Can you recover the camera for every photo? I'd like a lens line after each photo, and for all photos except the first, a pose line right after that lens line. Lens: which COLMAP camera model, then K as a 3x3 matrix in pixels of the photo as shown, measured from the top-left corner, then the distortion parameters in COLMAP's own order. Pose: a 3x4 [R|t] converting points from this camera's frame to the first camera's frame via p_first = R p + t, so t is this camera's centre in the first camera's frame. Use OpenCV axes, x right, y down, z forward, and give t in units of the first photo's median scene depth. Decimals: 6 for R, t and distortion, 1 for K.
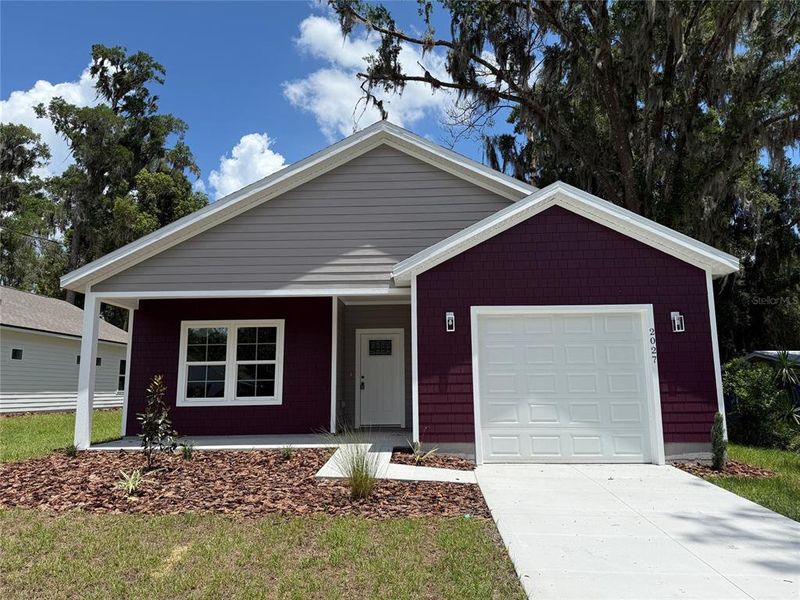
lens RADIAL K [[558.5, 0, 424.3], [0, 558.5, 302.4], [0, 0, 1]] dist [0.004938, -0.061633]
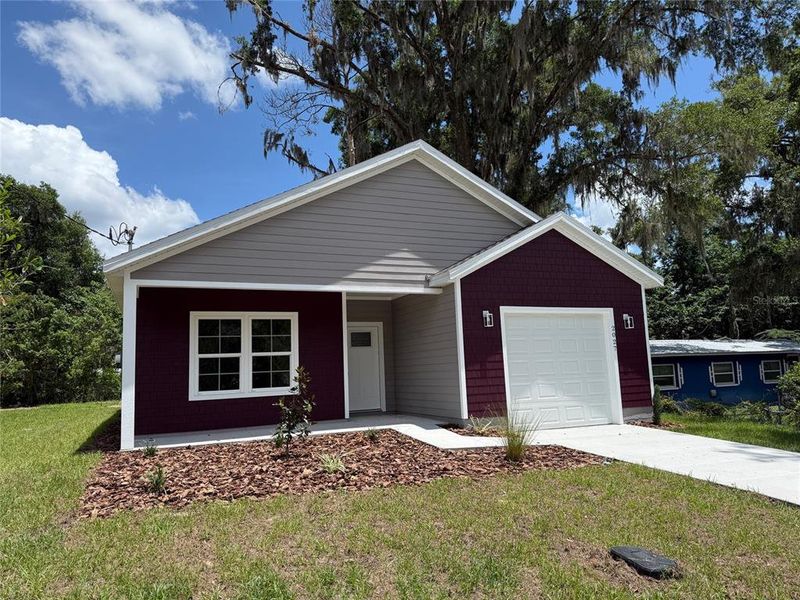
lens RADIAL K [[558.5, 0, 424.3], [0, 558.5, 302.4], [0, 0, 1]] dist [0.004938, -0.061633]
pose [[0.905189, 0.029932, 0.423955, -0.484878], [-0.035543, 0.999354, 0.005333, -0.001458], [-0.423521, -0.019896, 0.905668, -0.034819]]
